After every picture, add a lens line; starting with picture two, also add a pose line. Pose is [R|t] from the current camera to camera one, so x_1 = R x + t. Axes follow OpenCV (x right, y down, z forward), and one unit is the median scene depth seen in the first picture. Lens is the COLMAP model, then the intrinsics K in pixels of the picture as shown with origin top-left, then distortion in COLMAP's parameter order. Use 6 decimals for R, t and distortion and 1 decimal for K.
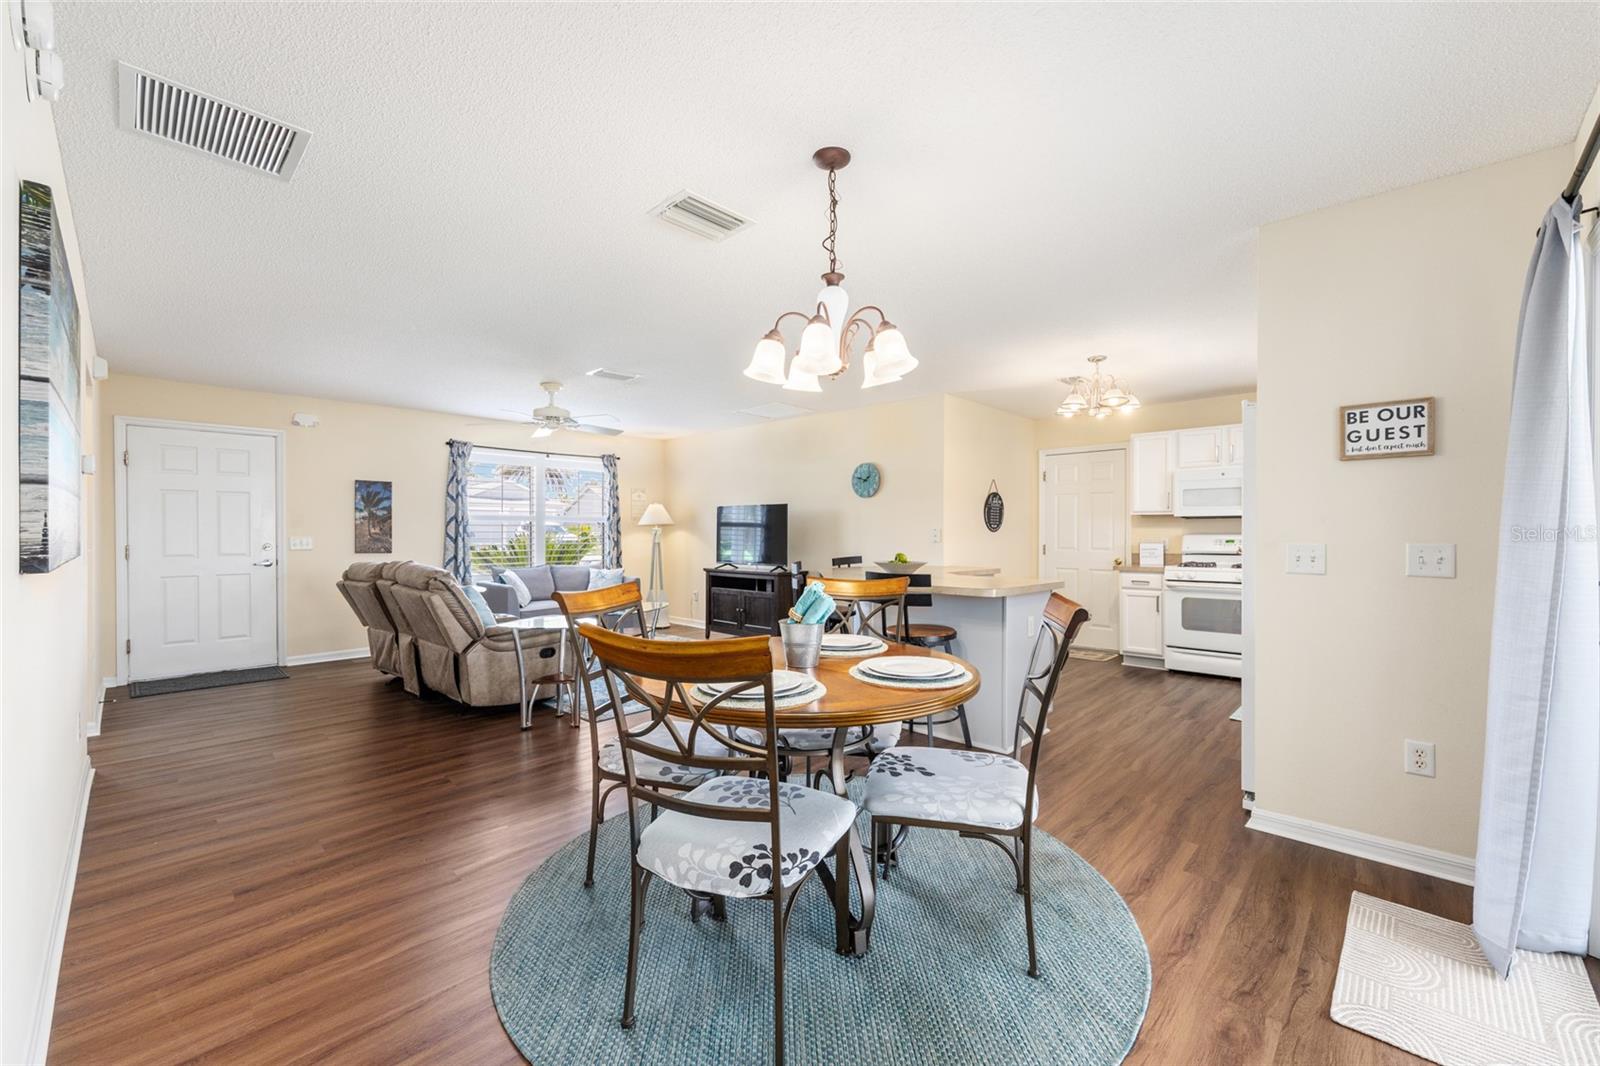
lens RADIAL K [[641.2, 0, 804.8], [0, 641.2, 532.6], [0, 0, 1]] dist [-0.001494, 0.001426]
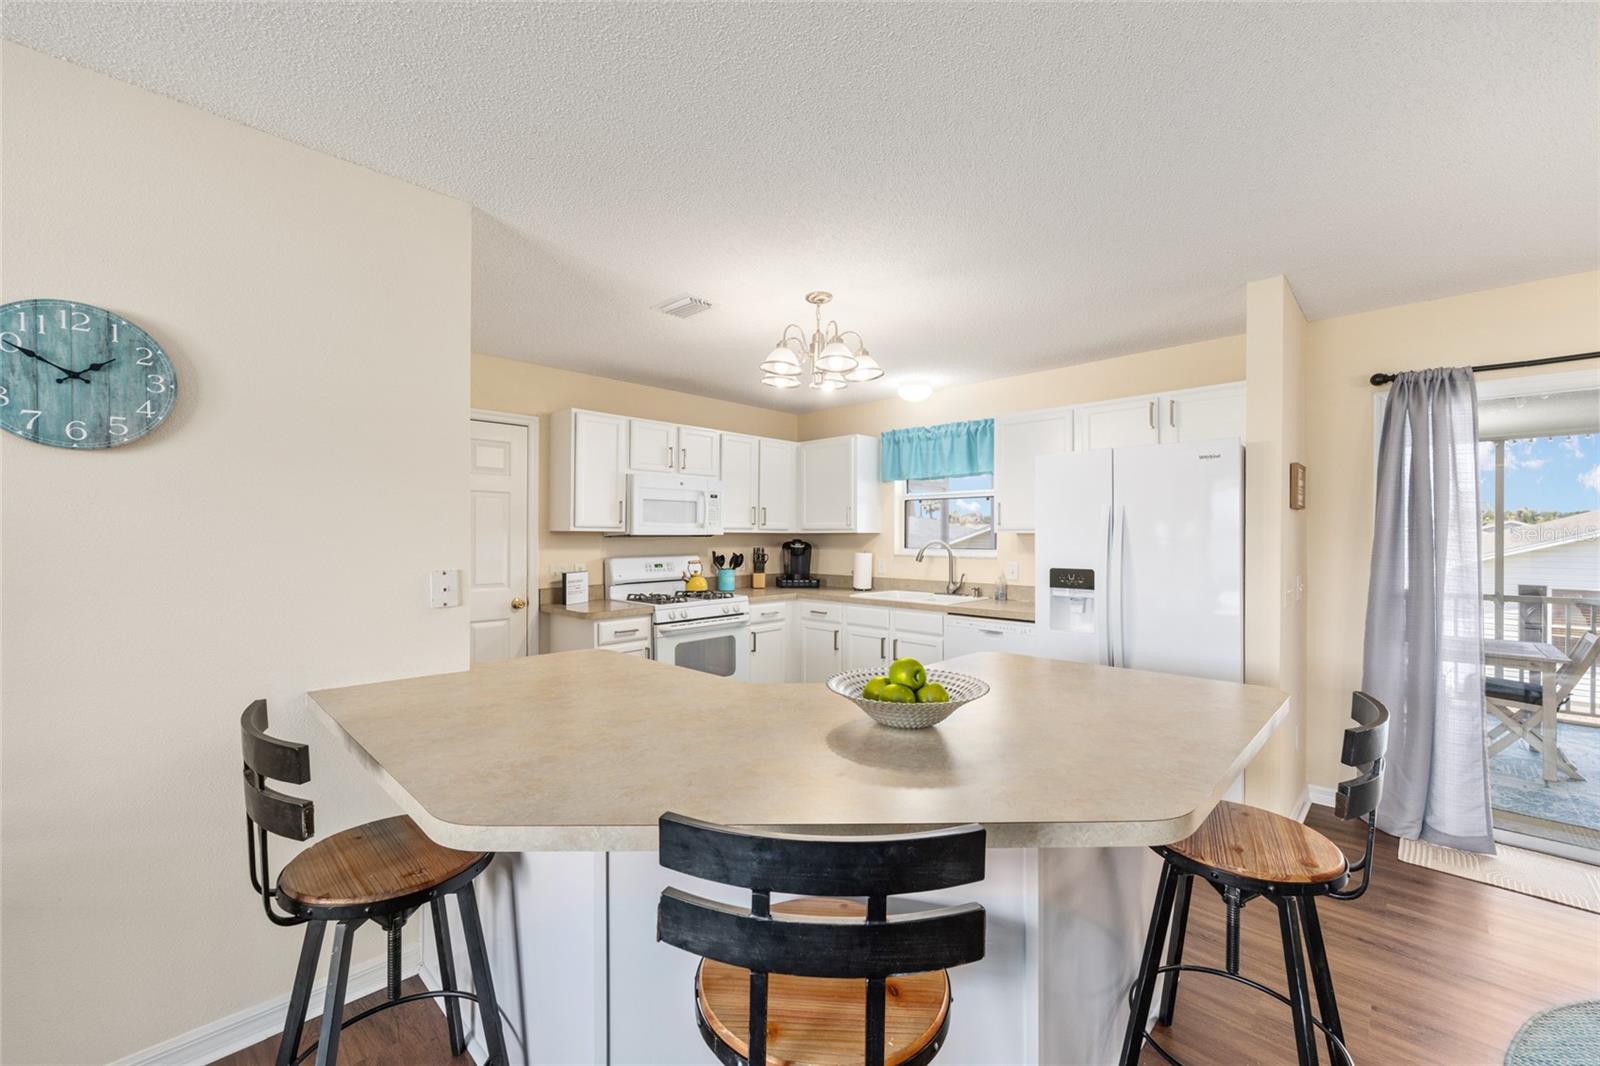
lens RADIAL K [[641.2, 0, 804.5], [0, 641.2, 532.6], [0, 0, 1]] dist [-0.001494, 0.001426]
pose [[0.007773, 0.003965, 0.999962, -0.141009], [0.004183, 0.999983, -0.003997, -0.022036], [-0.999961, 0.004214, 0.007756, 0.735442]]
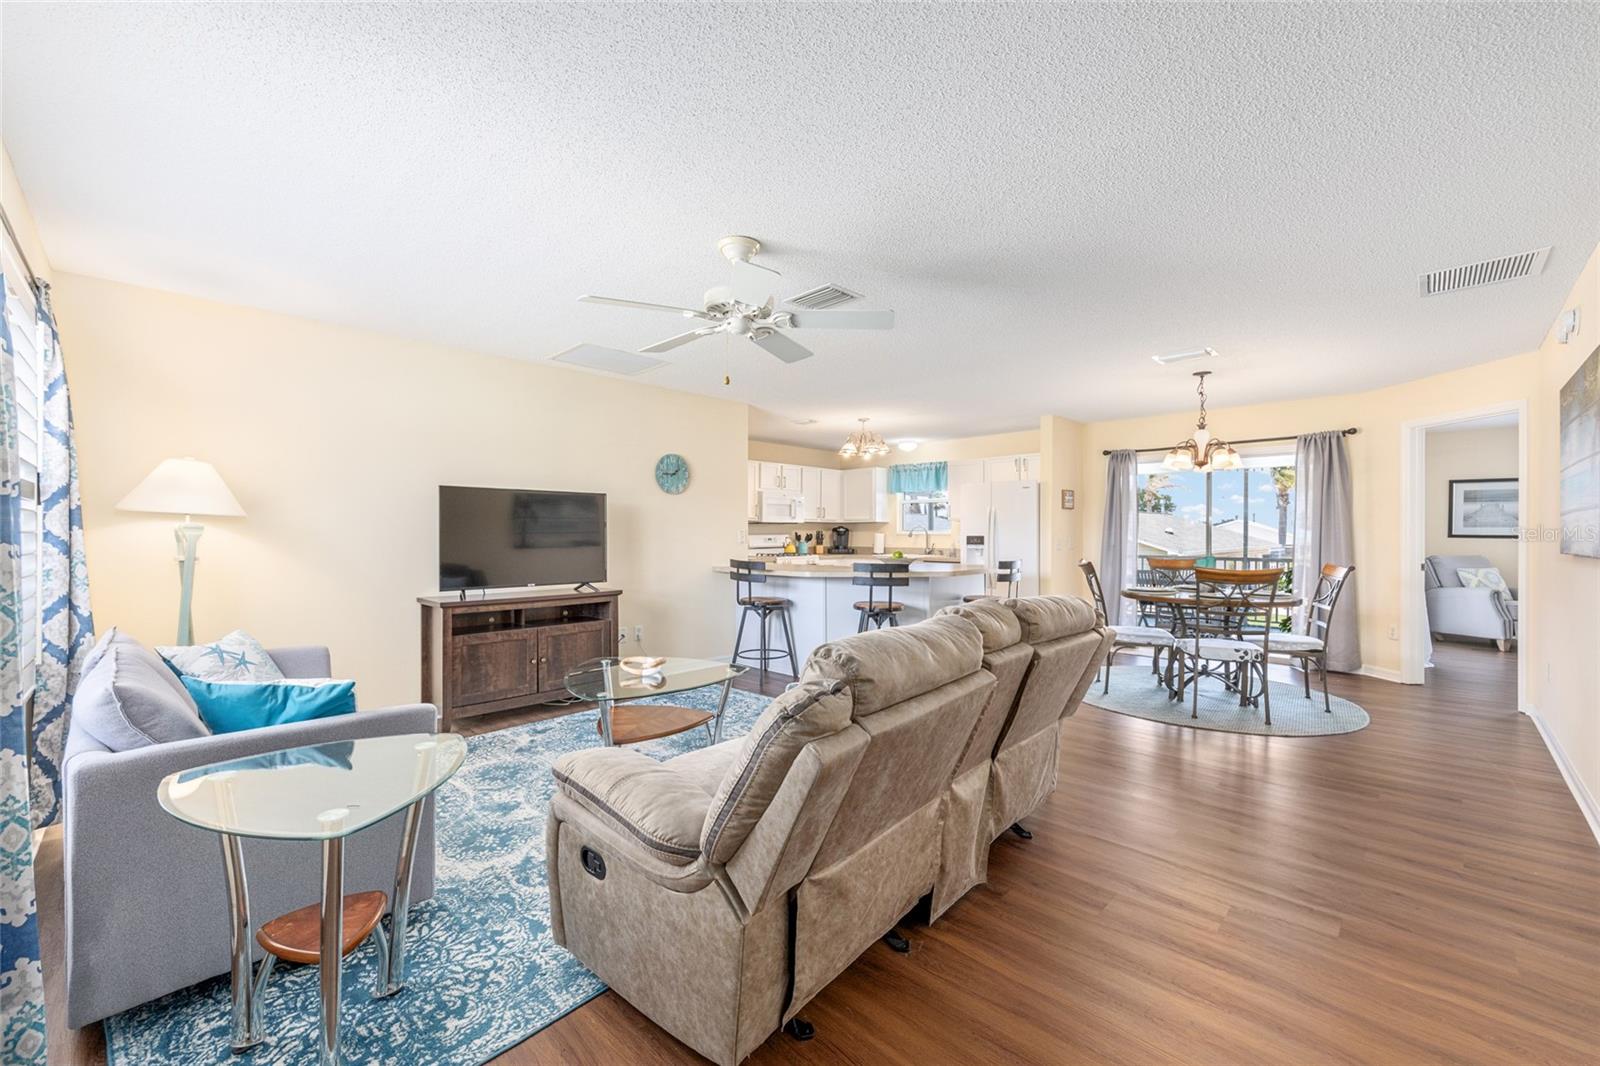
lens RADIAL K [[641.2, 0, 806.0], [0, 641.2, 533.8], [0, 0, 1]] dist [-0.001494, 0.001426]
pose [[0.014503, -0.000914, 0.999894, -0.785716], [0.005525, 0.999984, 0.000834, 0.000123], [-0.999880, 0.005512, 0.014508, 0.812800]]
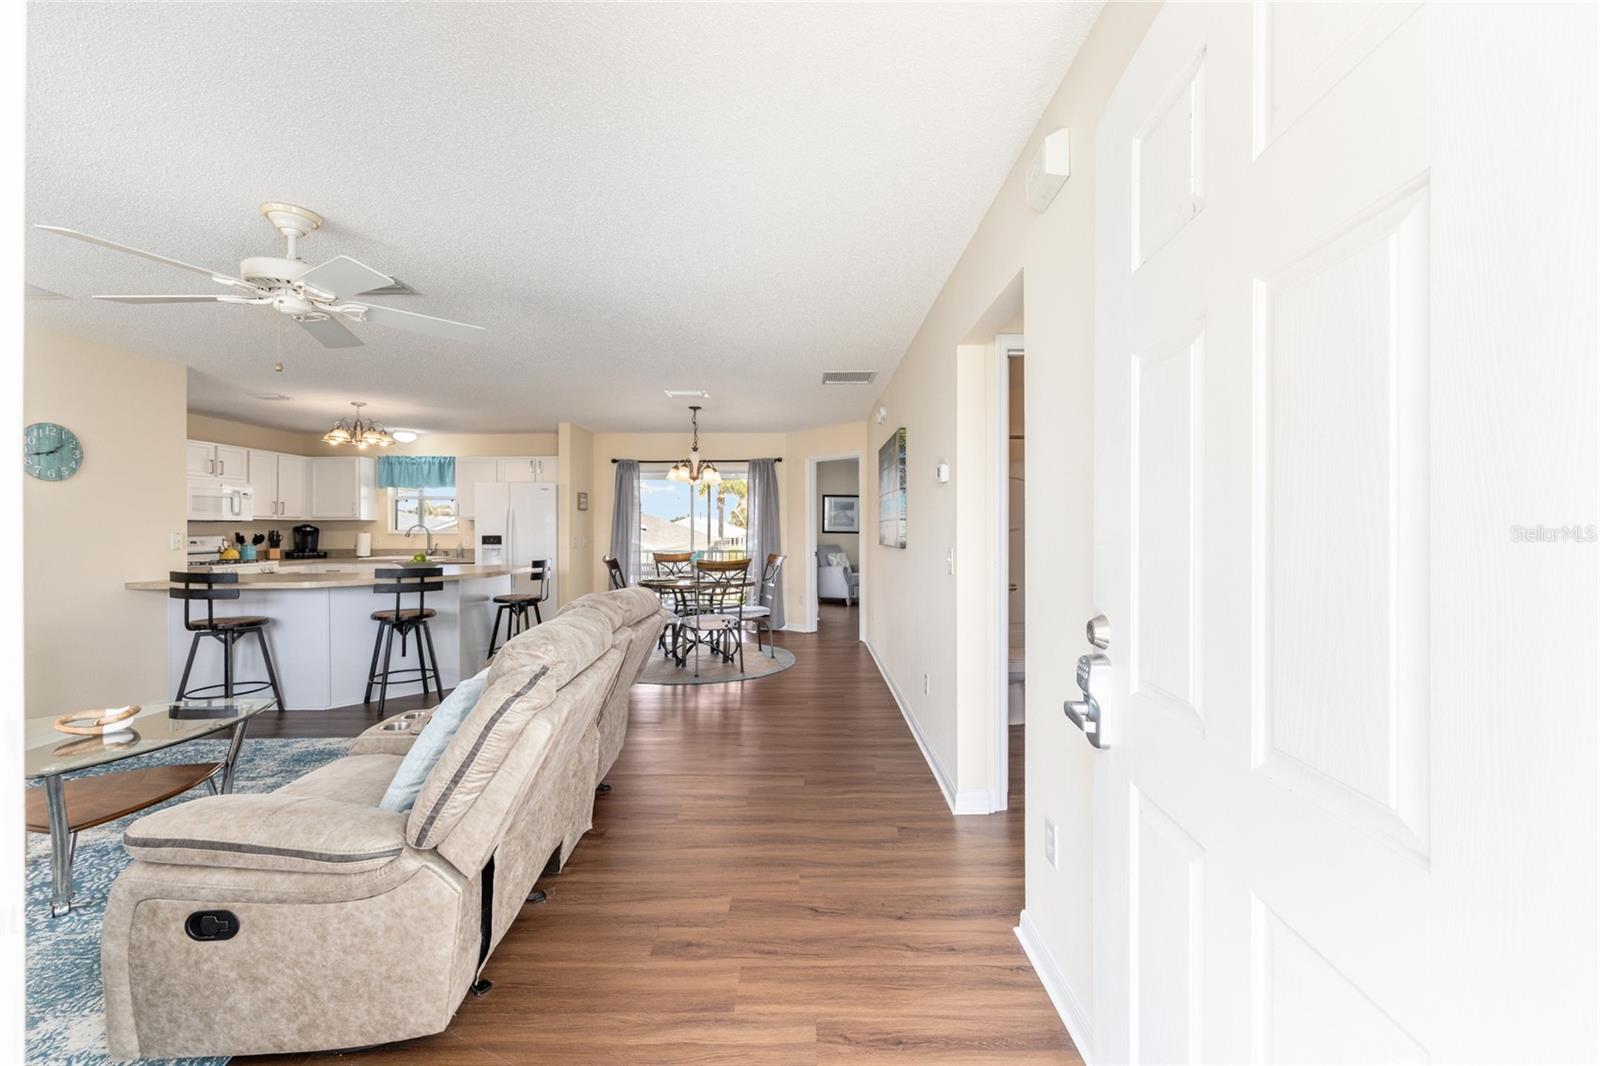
lens RADIAL K [[641.2, 0, 800.5], [0, 641.2, 527.5], [0, 0, 1]] dist [-0.001494, 0.001426]
pose [[-0.684877, 0.002627, 0.728654, -0.837505], [0.007285, 0.999968, 0.003242, -0.007735], [-0.728622, 0.007529, -0.684875, 0.907127]]
